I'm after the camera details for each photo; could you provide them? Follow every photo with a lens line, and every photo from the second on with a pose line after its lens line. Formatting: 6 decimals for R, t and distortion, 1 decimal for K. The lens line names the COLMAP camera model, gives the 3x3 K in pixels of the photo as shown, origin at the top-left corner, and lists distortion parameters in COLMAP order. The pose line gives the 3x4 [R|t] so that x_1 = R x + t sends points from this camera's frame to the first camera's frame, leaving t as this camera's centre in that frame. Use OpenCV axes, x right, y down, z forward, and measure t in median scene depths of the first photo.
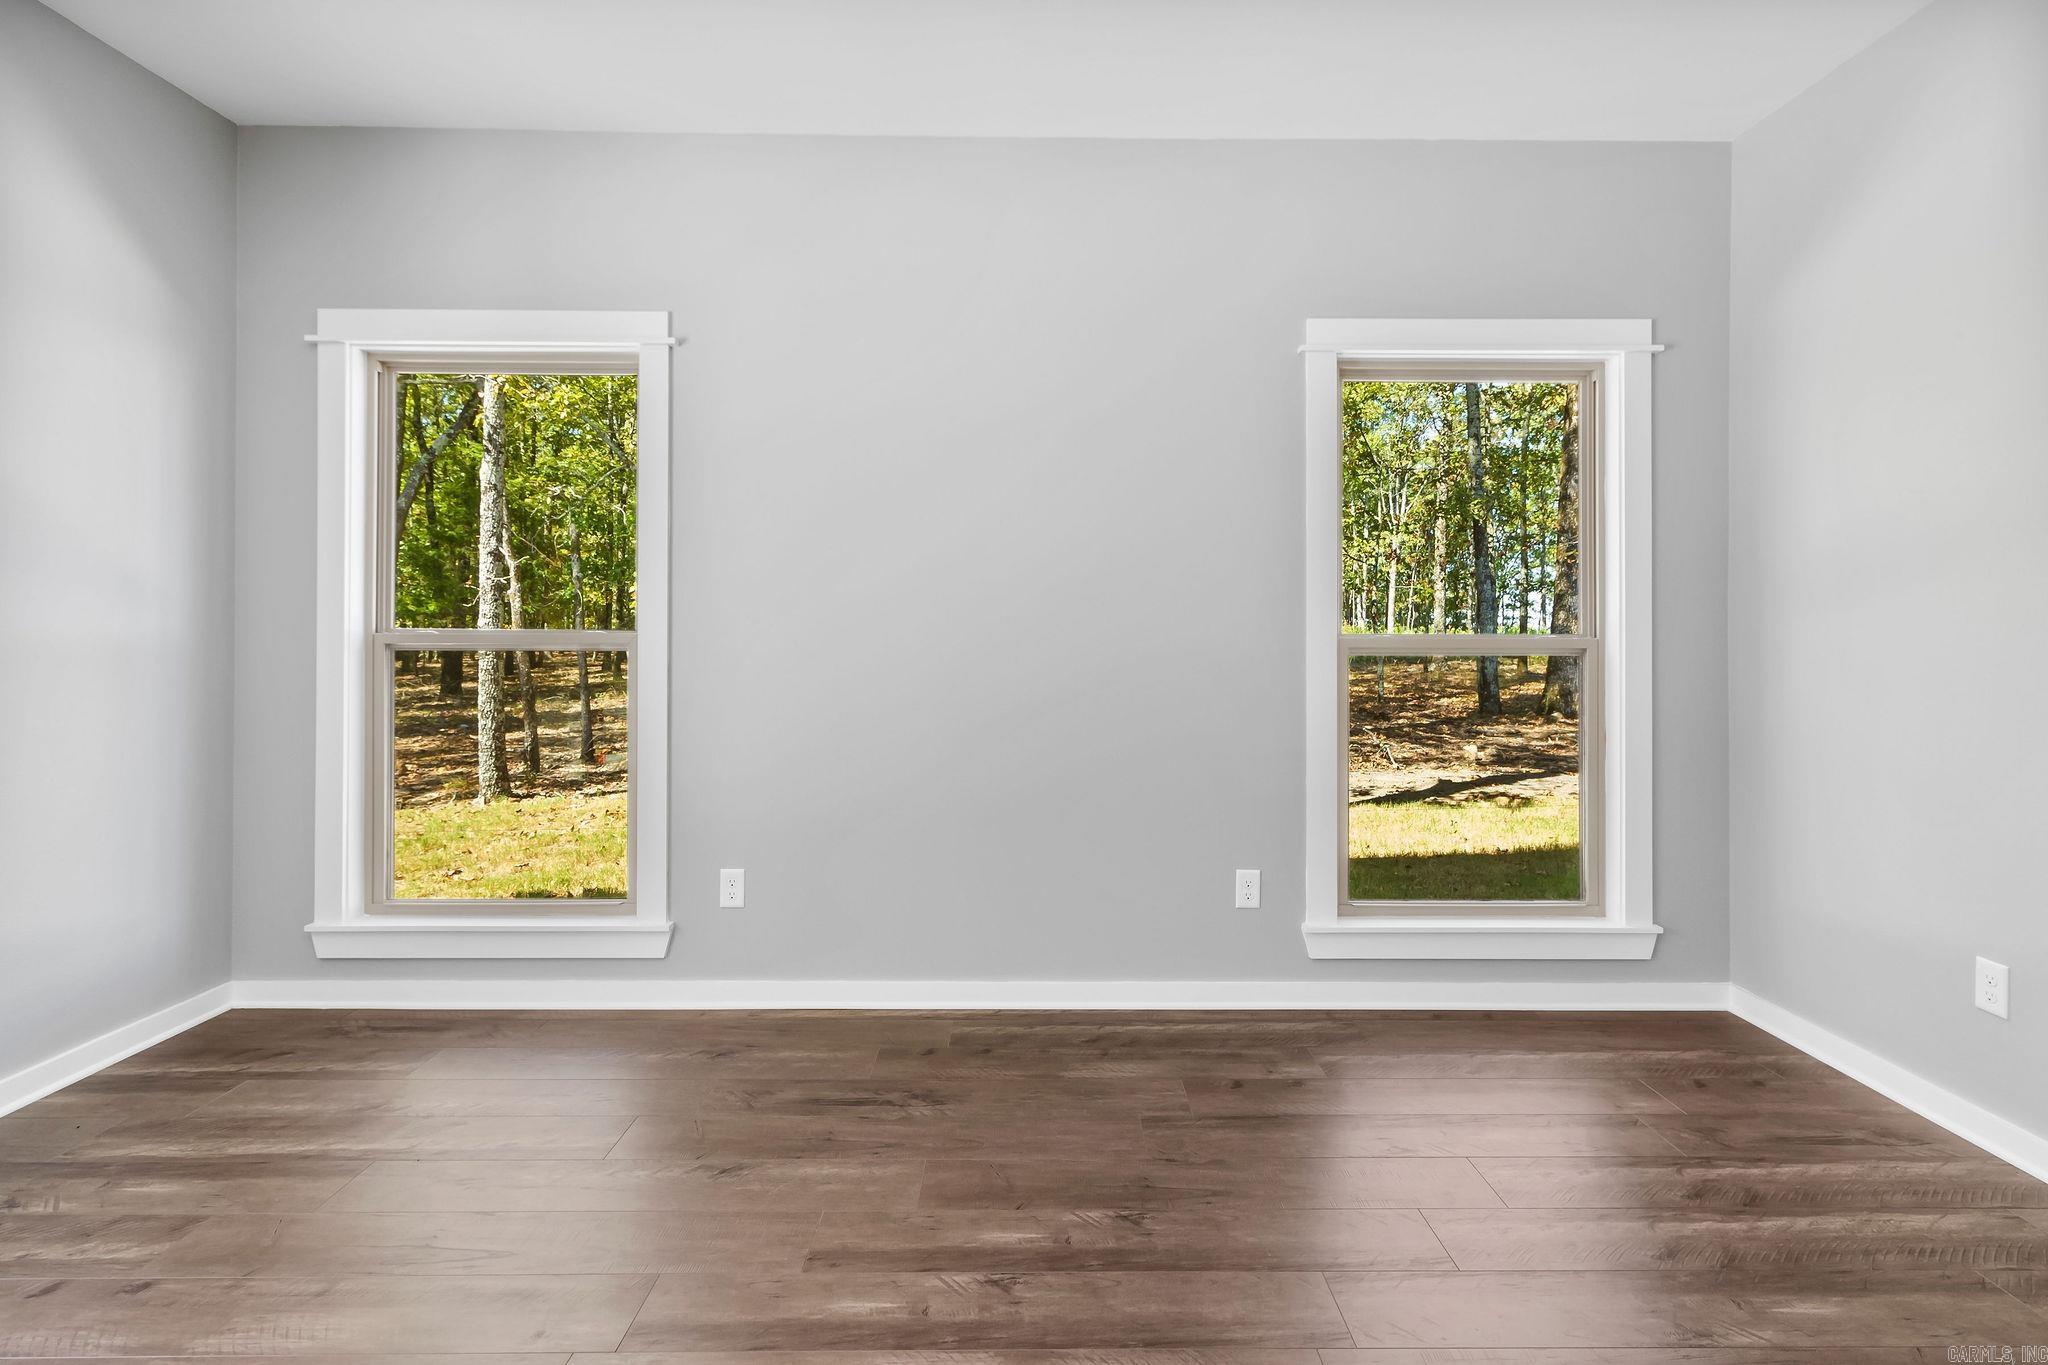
lens RADIAL K [[982.6, 0, 1033.4], [0, 982.6, 628.0], [0, 0, 1]] dist [0.003687, 0.000795]
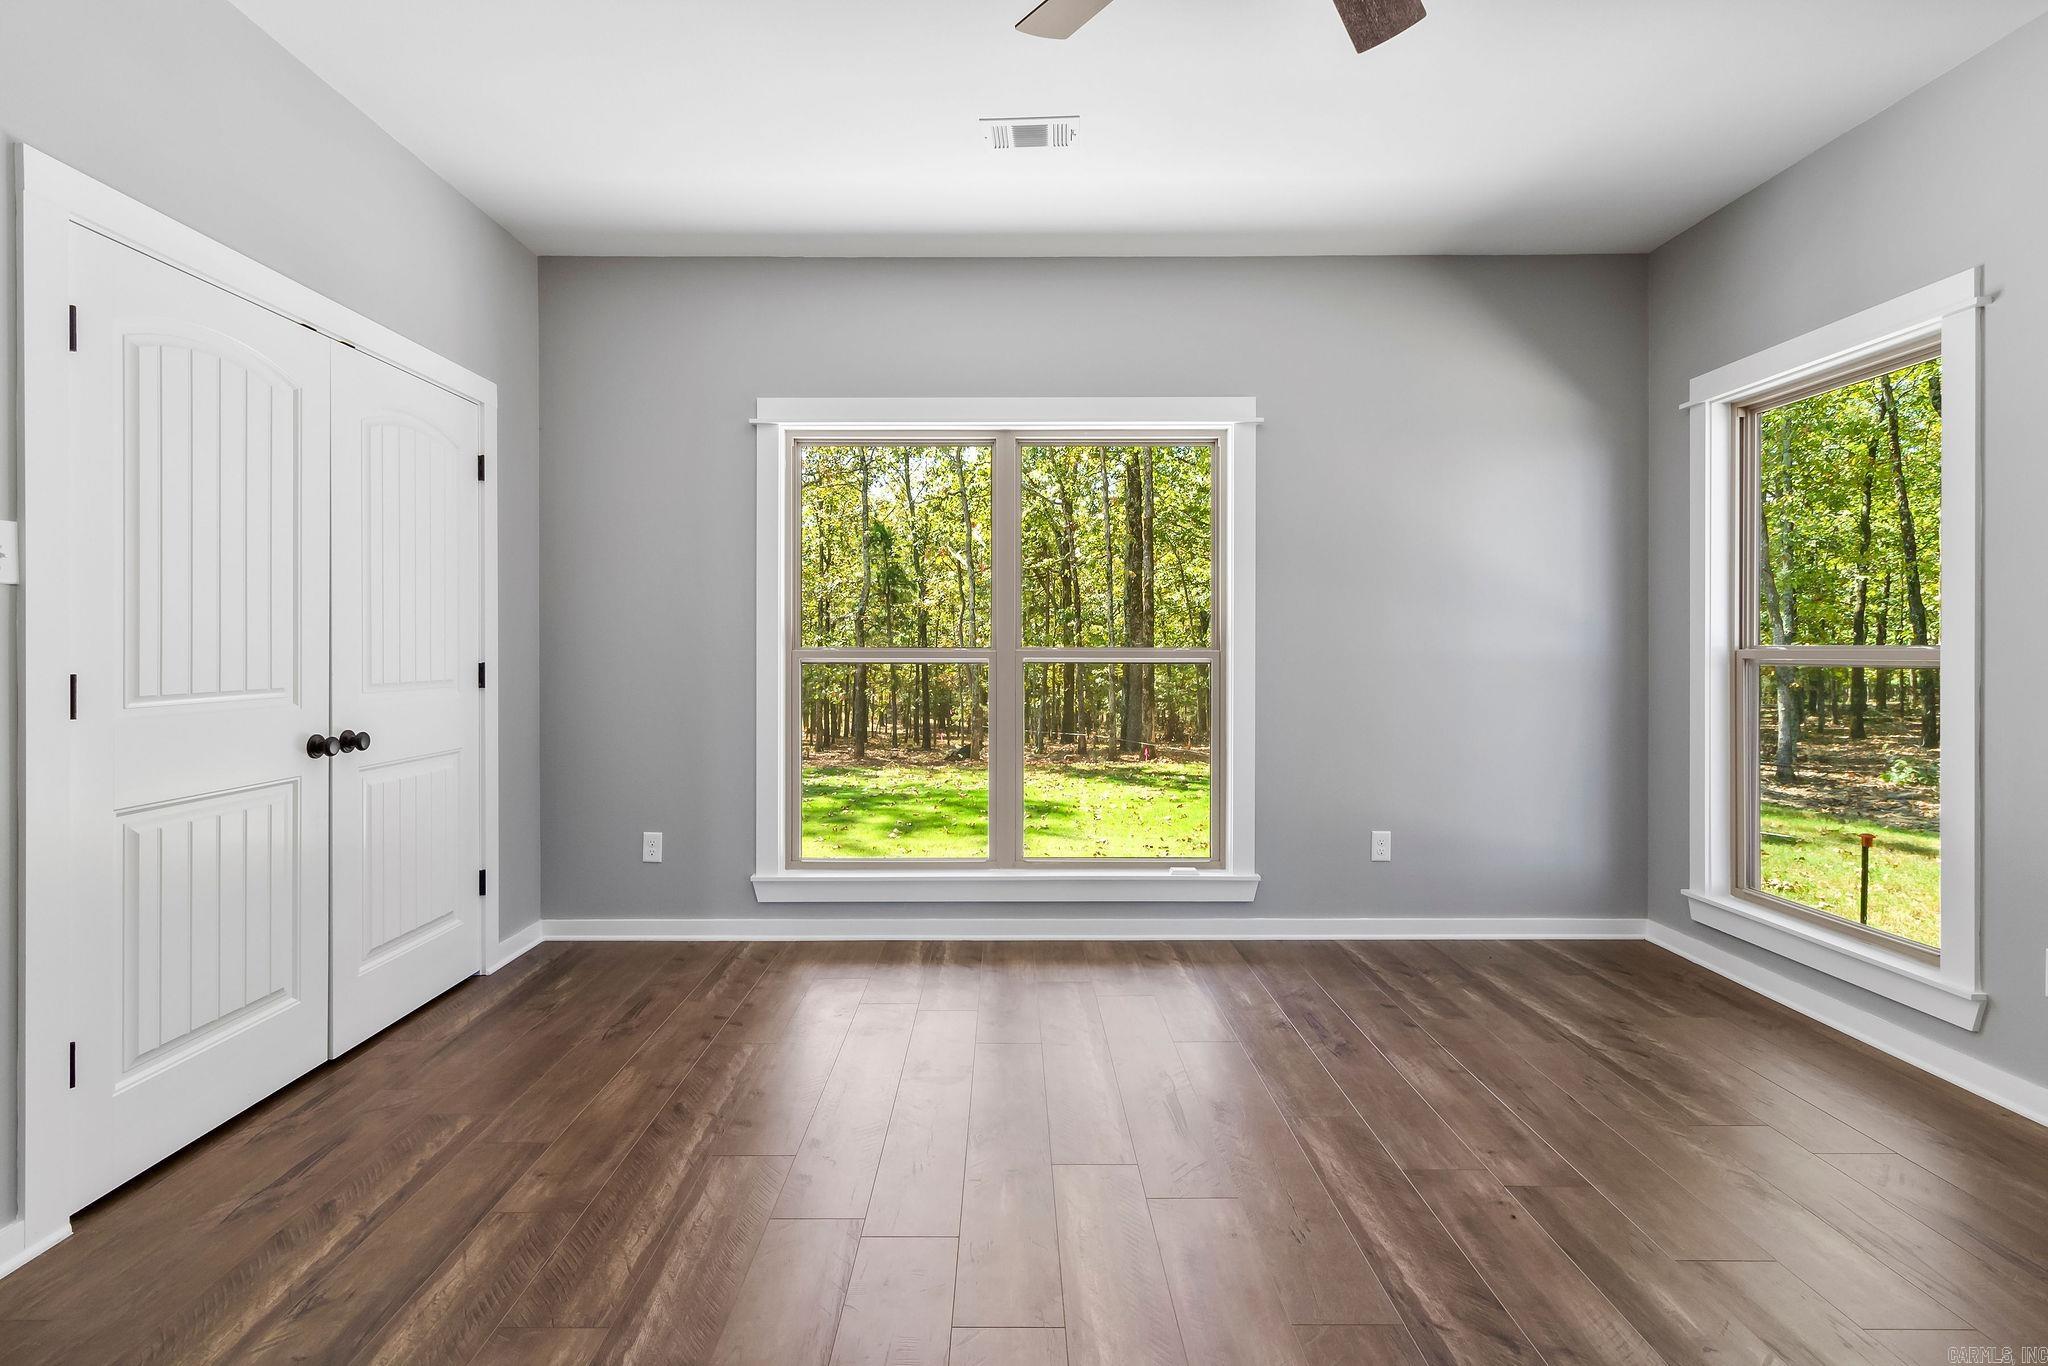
lens RADIAL K [[989.1, 0, 1023.3], [0, 989.1, 653.5], [0, 0, 1]] dist [0.002015, 0.000608]
pose [[0.001262, 0.003071, -0.999994, 0.489297], [0.005661, 0.999979, 0.003078, 0.001600], [0.999983, -0.005665, 0.001245, 0.186249]]
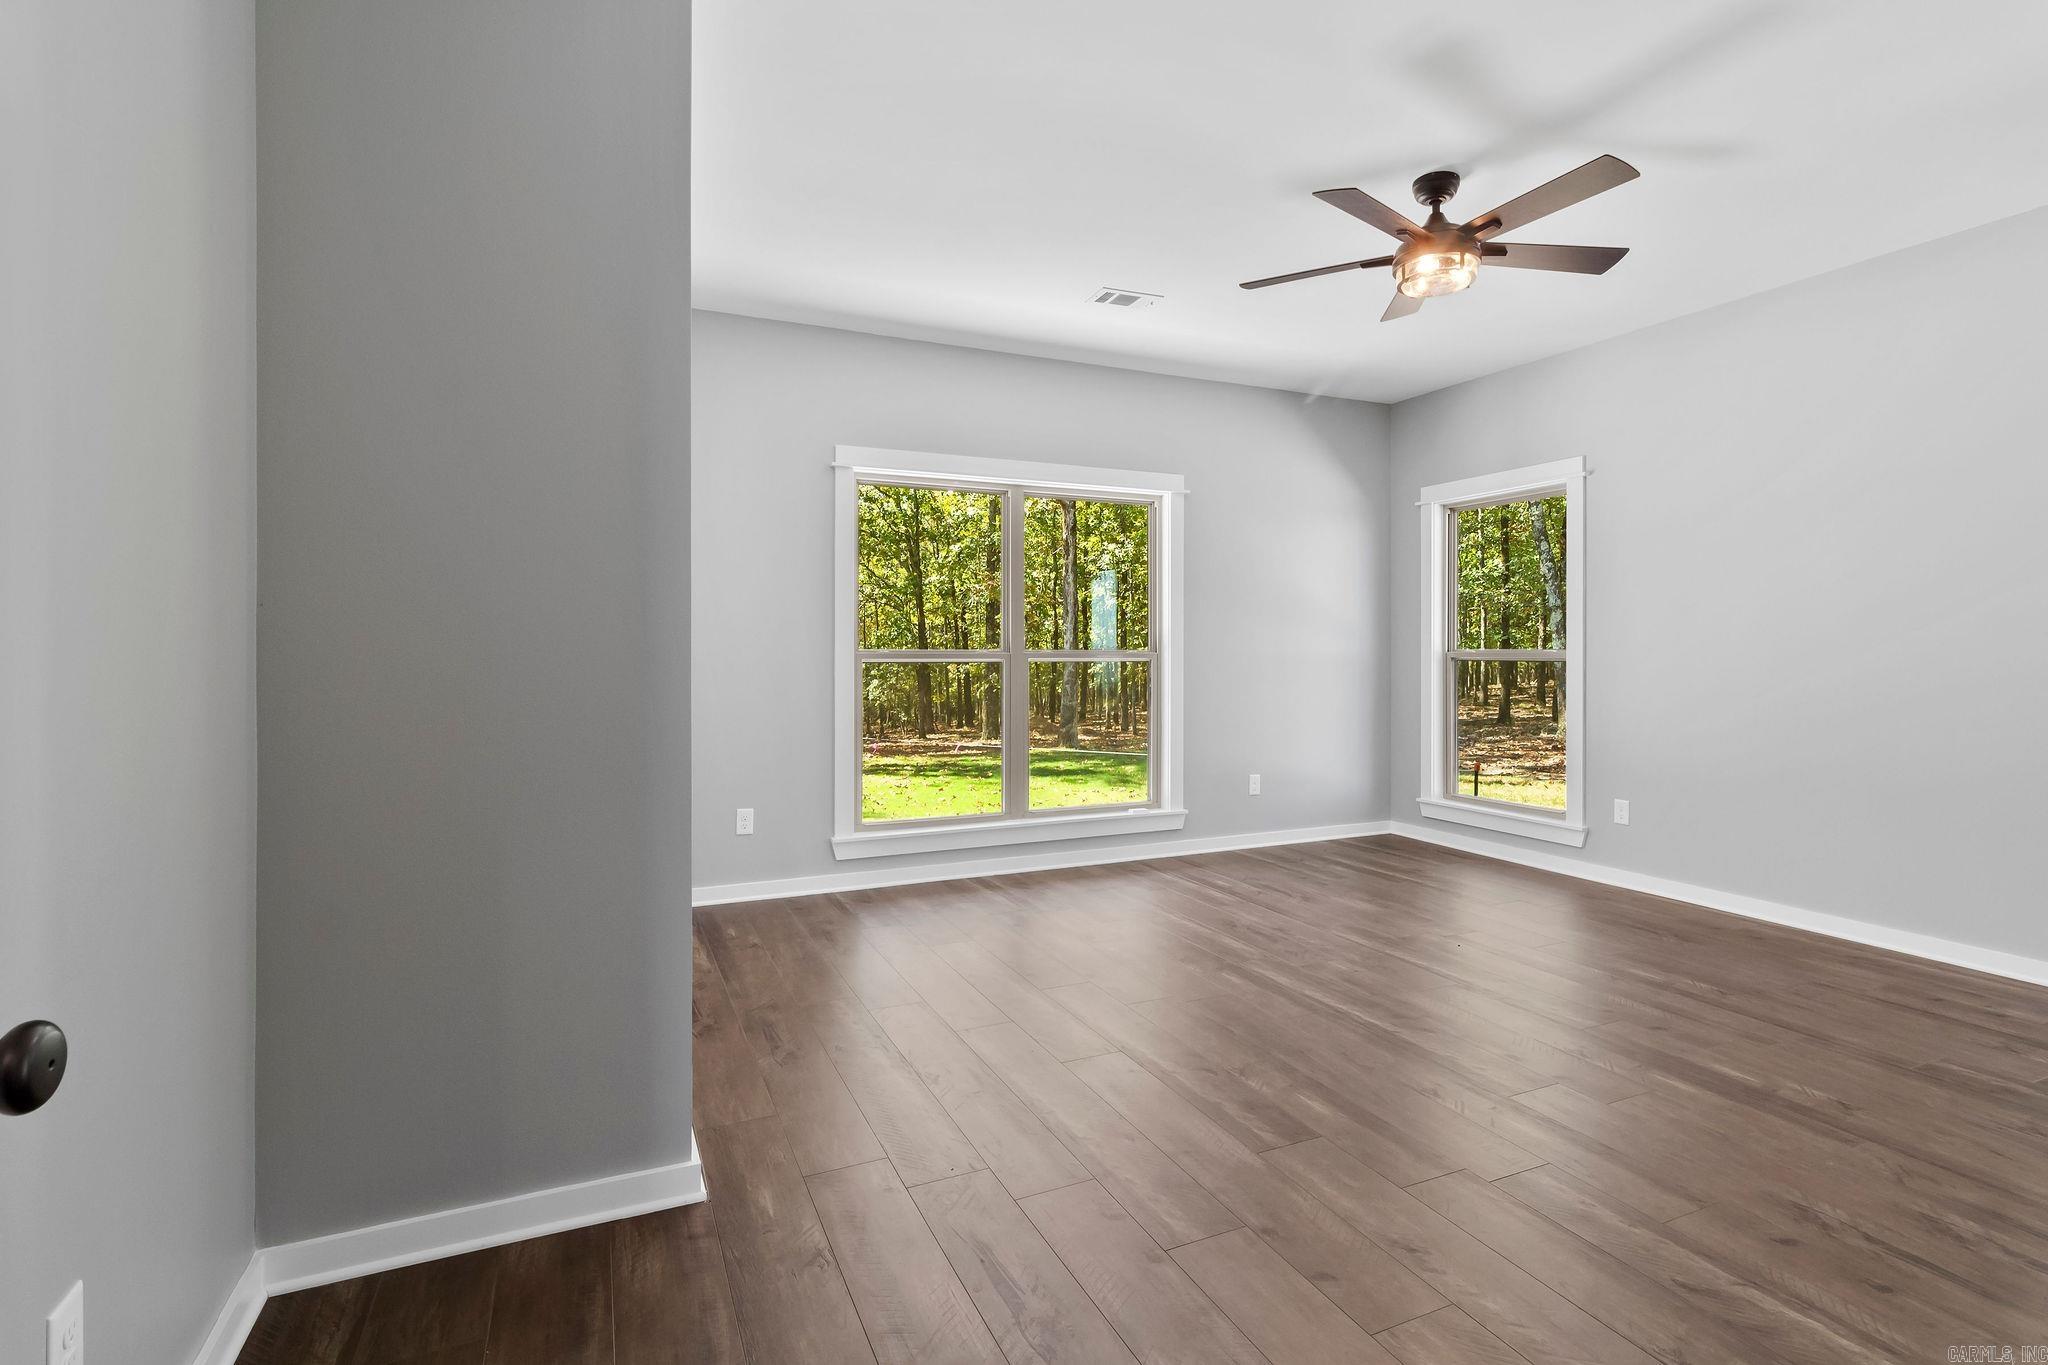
lens RADIAL K [[971.0, 0, 1065.8], [0, 971.0, 656.6], [0, 0, 1]] dist [0.000431, 0.000151]
pose [[0.429482, 0.001415, -0.903075, 0.743609], [0.006263, 0.999970, 0.004545, 0.001174], [0.903054, -0.007608, 0.429460, -0.494332]]
